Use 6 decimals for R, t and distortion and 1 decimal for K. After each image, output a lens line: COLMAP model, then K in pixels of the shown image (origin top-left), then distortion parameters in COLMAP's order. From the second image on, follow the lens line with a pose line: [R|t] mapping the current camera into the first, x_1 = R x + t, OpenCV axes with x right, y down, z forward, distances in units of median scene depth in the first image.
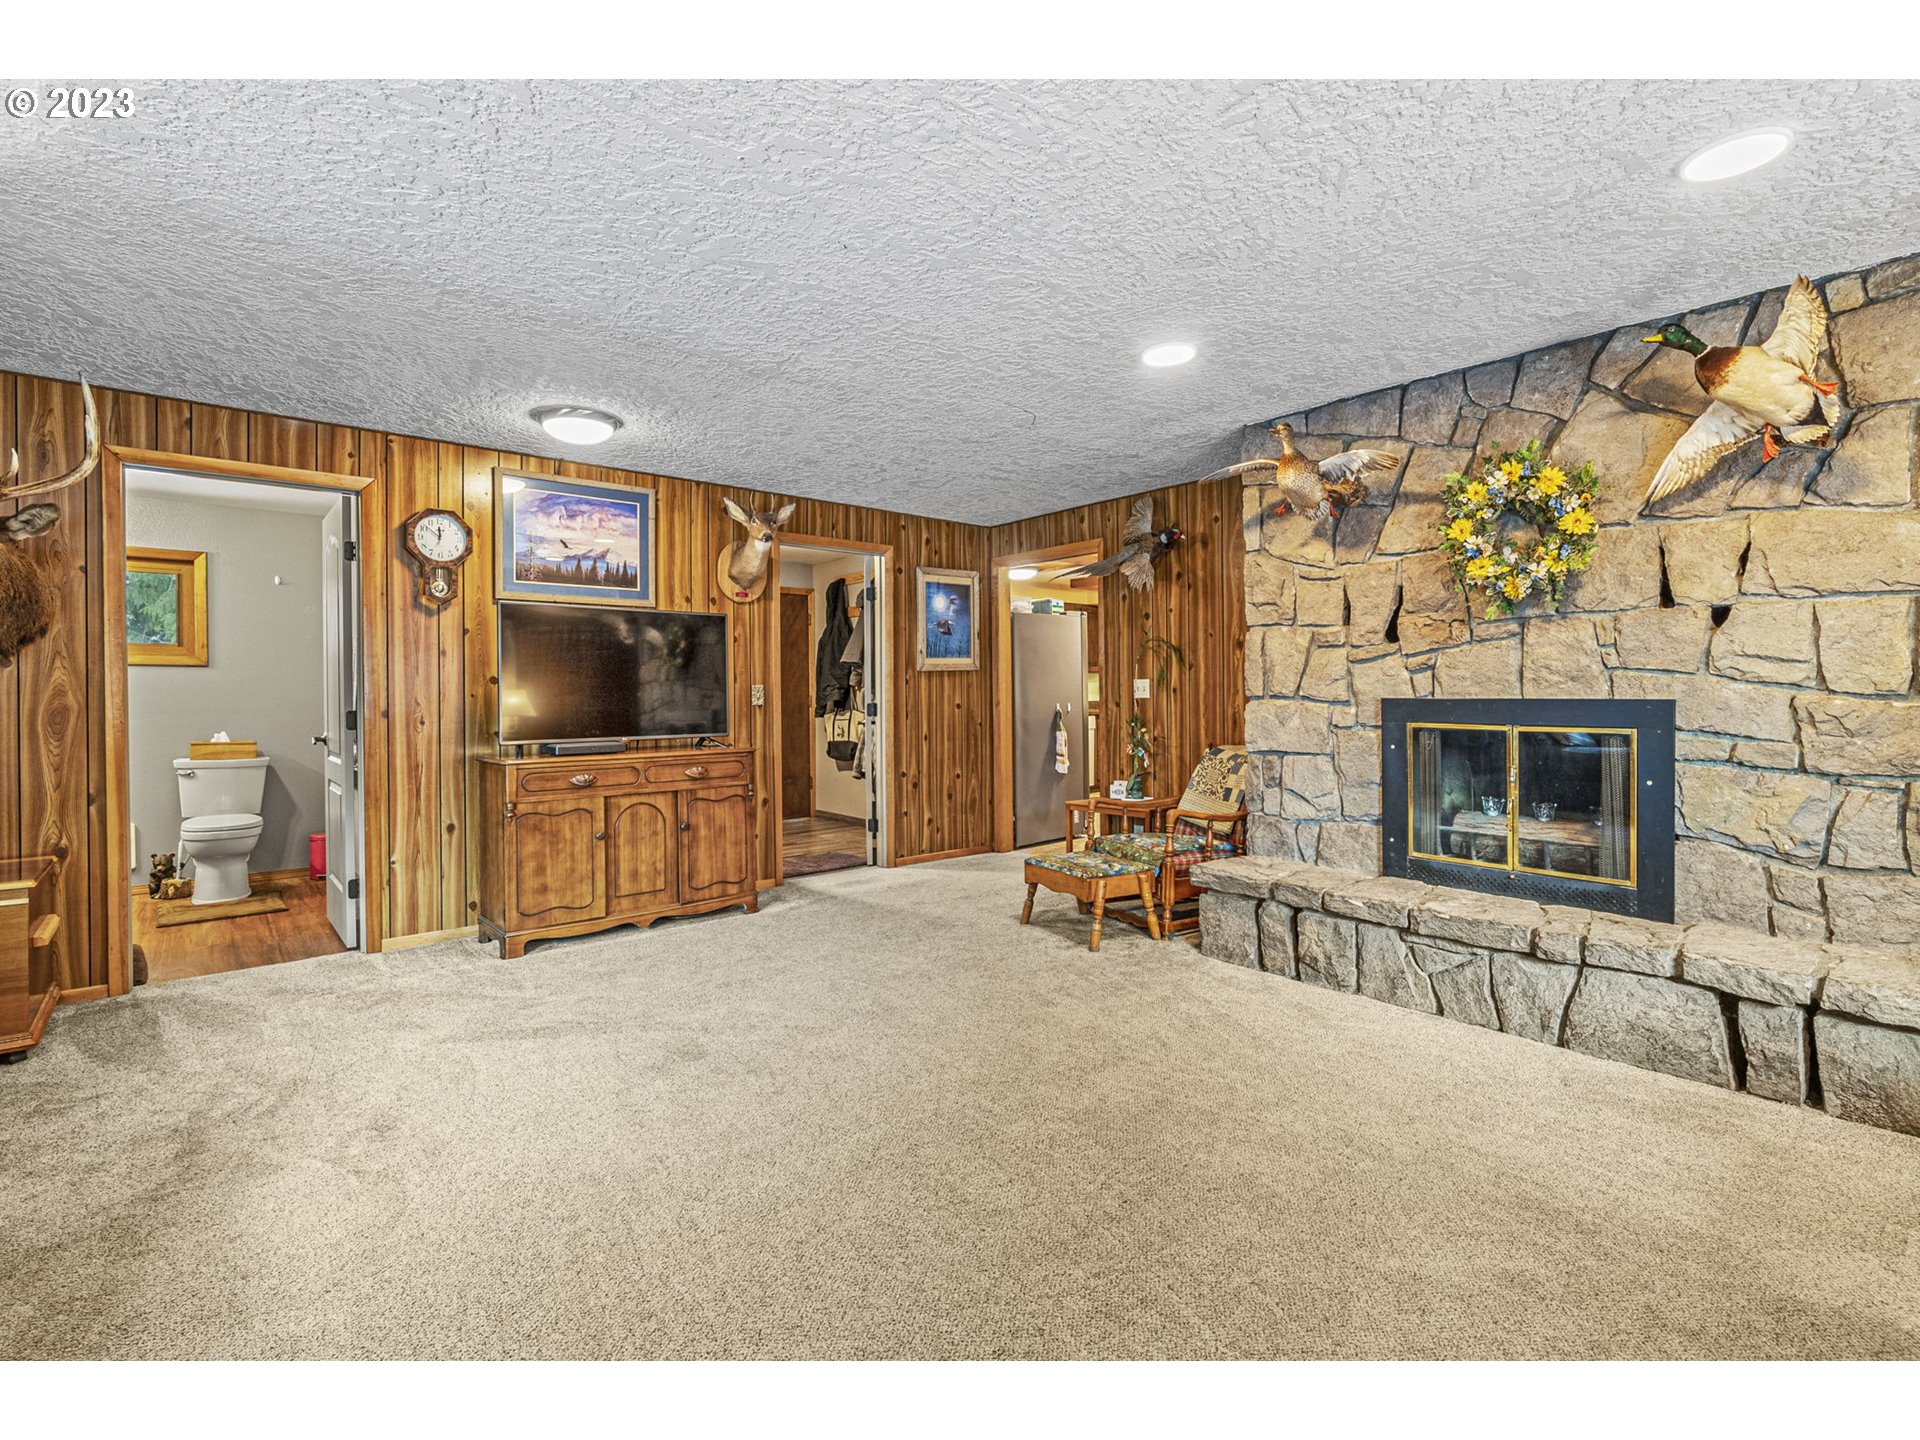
lens RADIAL K [[835.3, 0, 933.3], [0, 835.3, 690.4], [0, 0, 1]] dist [-0.000123, 0.000163]
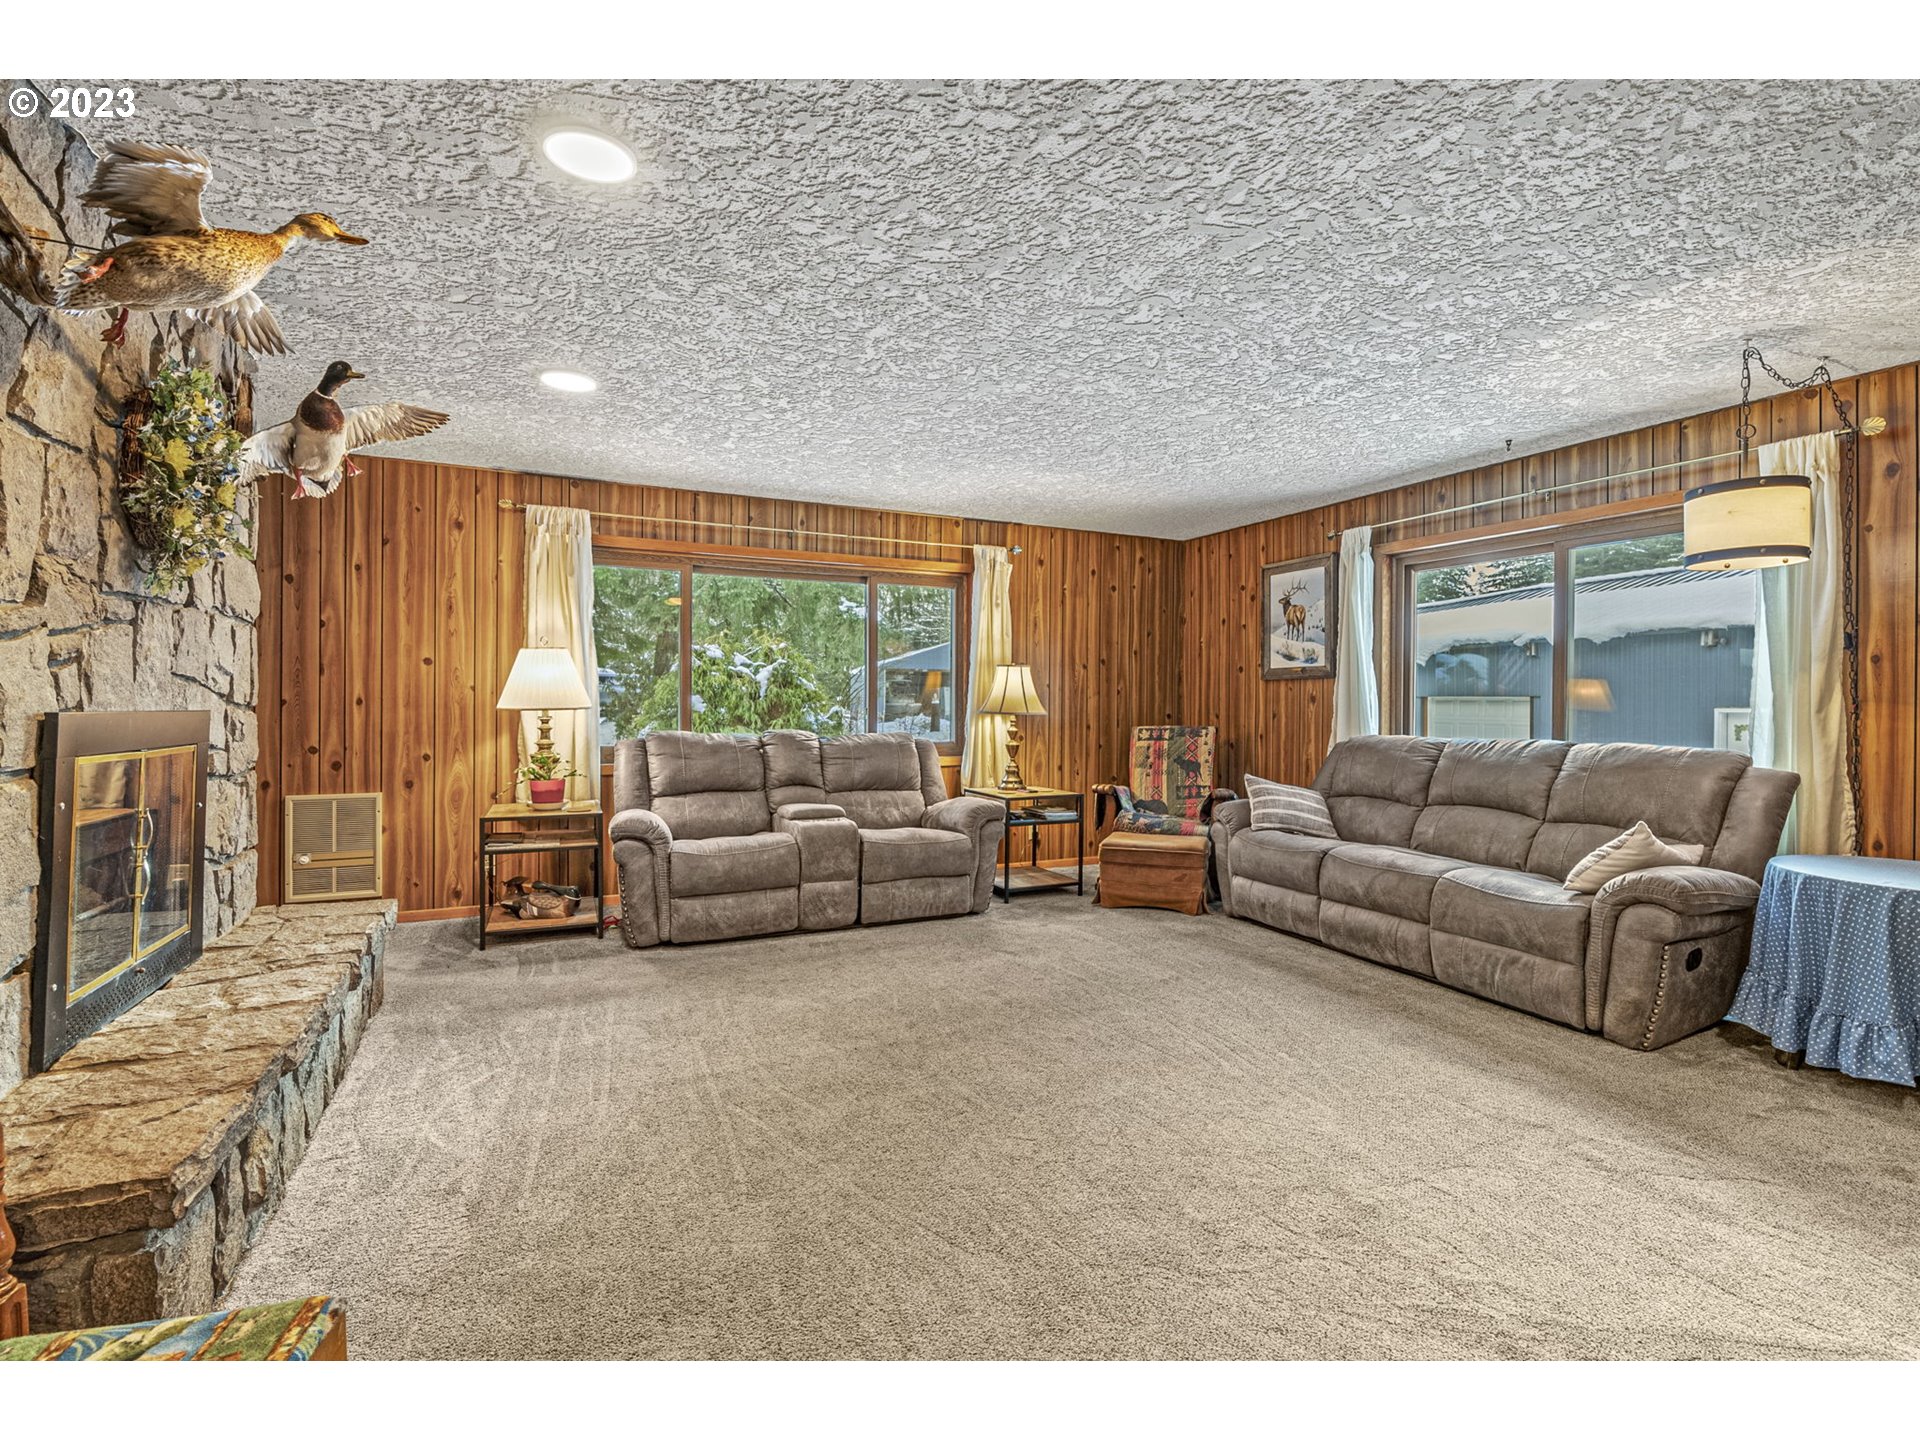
lens RADIAL K [[930.0, 0, 954.2], [0, 930.0, 707.7], [0, 0, 1]] dist [-0.013602, 0.005513]
pose [[-0.970611, -0.001142, 0.240651, -0.129619], [-0.001337, 0.999999, -0.000646, 0.005179], [-0.240650, -0.000949, -0.970611, 1.444079]]
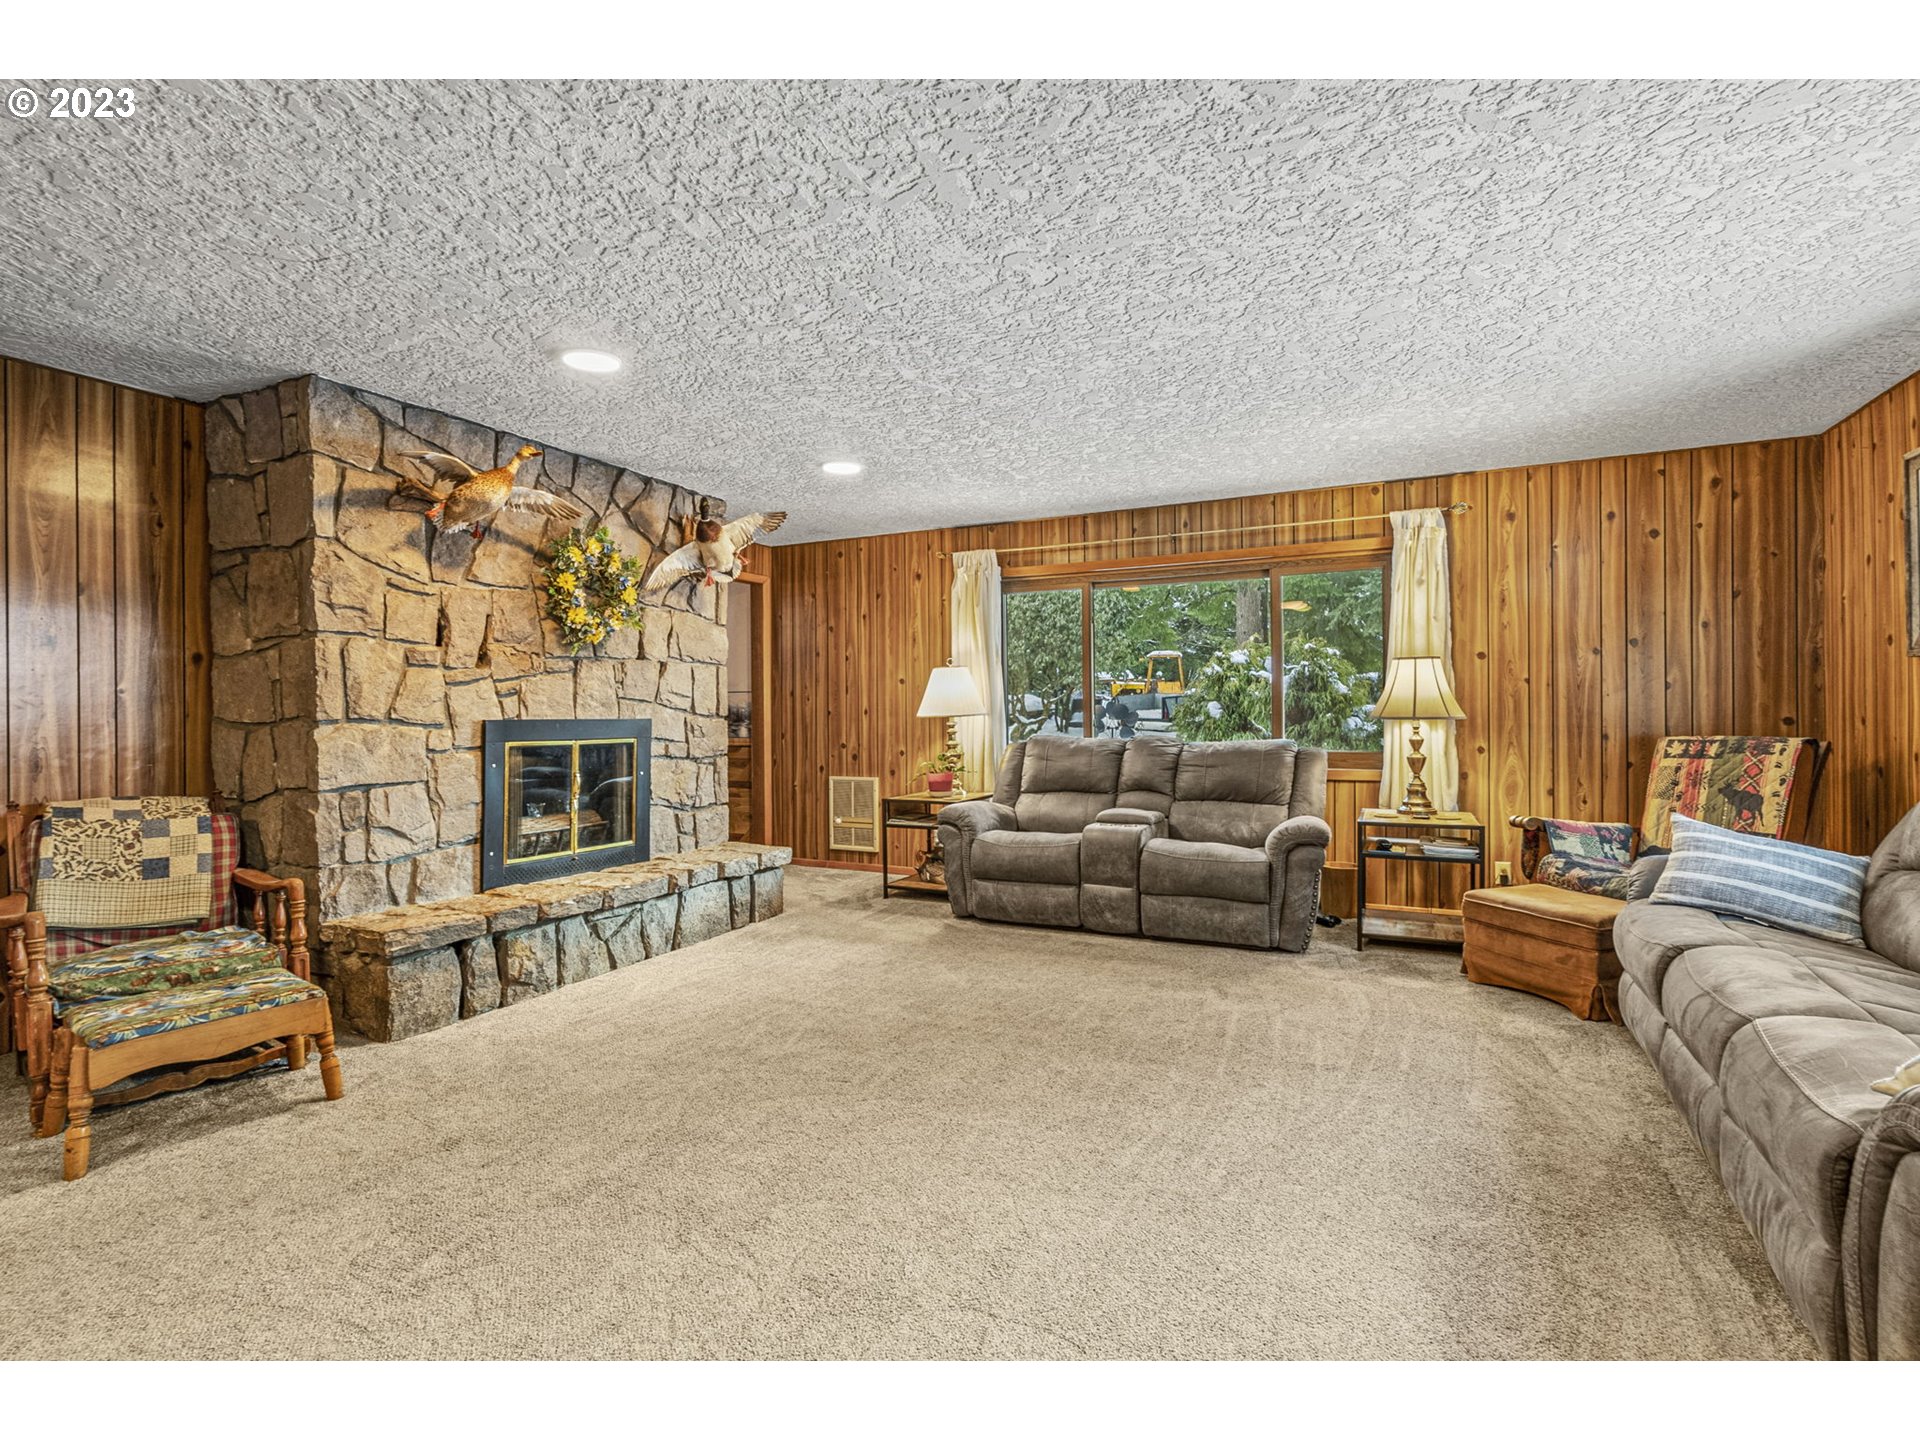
lens RADIAL K [[930.0, 0, 954.2], [0, 930.0, 707.7], [0, 0, 1]] dist [-0.013602, 0.005513]
pose [[-0.387490, 0.012620, 0.921788, -0.774859], [0.005969, 0.999920, -0.011180, 0.010409], [-0.921855, 0.001170, -0.387534, 0.929702]]
